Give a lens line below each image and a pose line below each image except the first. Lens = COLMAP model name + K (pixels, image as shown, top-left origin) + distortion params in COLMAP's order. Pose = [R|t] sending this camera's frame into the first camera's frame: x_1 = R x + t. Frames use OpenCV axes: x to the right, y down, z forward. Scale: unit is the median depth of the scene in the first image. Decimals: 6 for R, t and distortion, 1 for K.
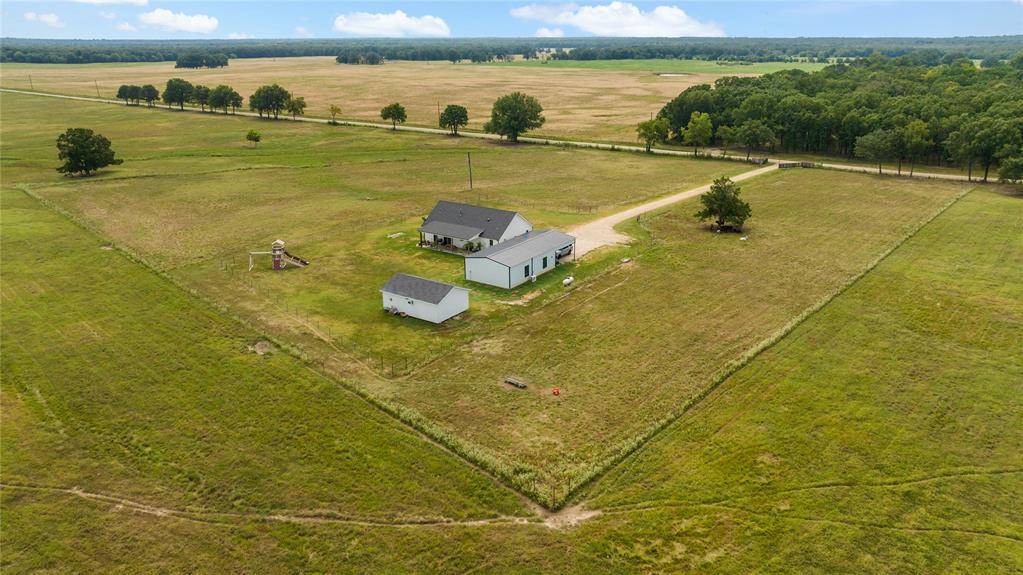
lens RADIAL K [[710.0, 0, 517.1], [0, 710.0, 284.8], [0, 0, 1]] dist [-0.017351, 0.004027]
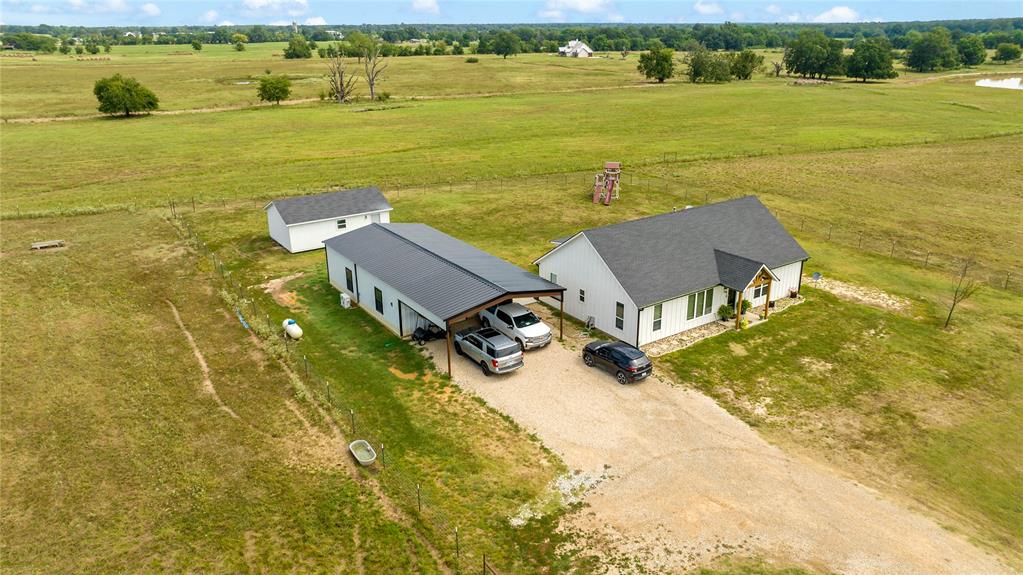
lens RADIAL K [[710.0, 0, 517.1], [0, 710.0, 284.8], [0, 0, 1]] dist [-0.017351, 0.004027]
pose [[-0.364509, 0.324464, -0.872844, 0.142680], [-0.299827, 0.846522, 0.439891, -0.094508], [0.881610, 0.422046, -0.211282, 0.437007]]
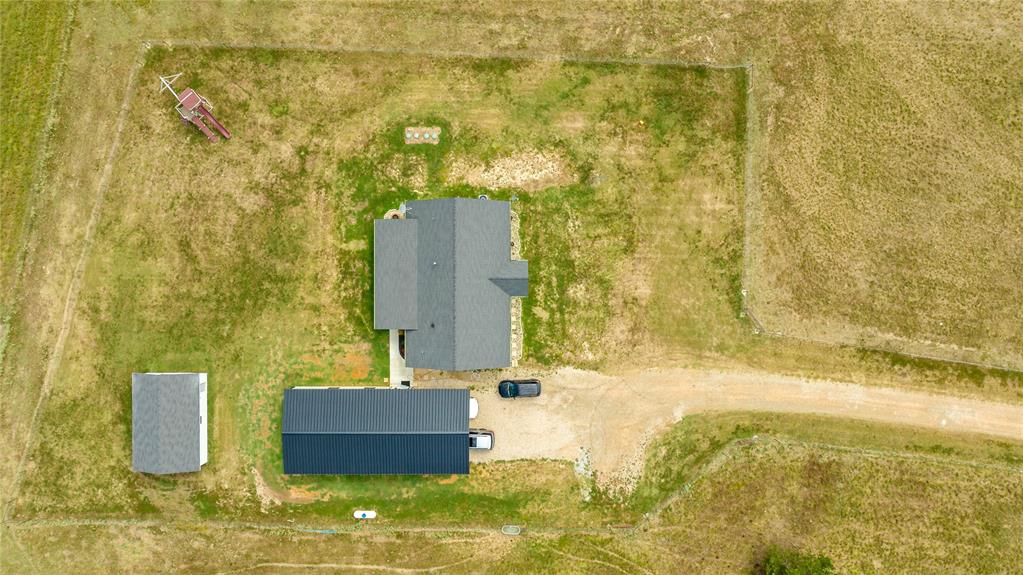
lens RADIAL K [[710.0, 0, 517.1], [0, 710.0, 284.8], [0, 0, 1]] dist [-0.017351, 0.004027]
pose [[0.560382, 0.828107, -0.014497, -0.006039], [-0.259650, 0.192273, 0.946368, -0.271834], [0.786482, -0.526564, 0.322764, 0.368748]]
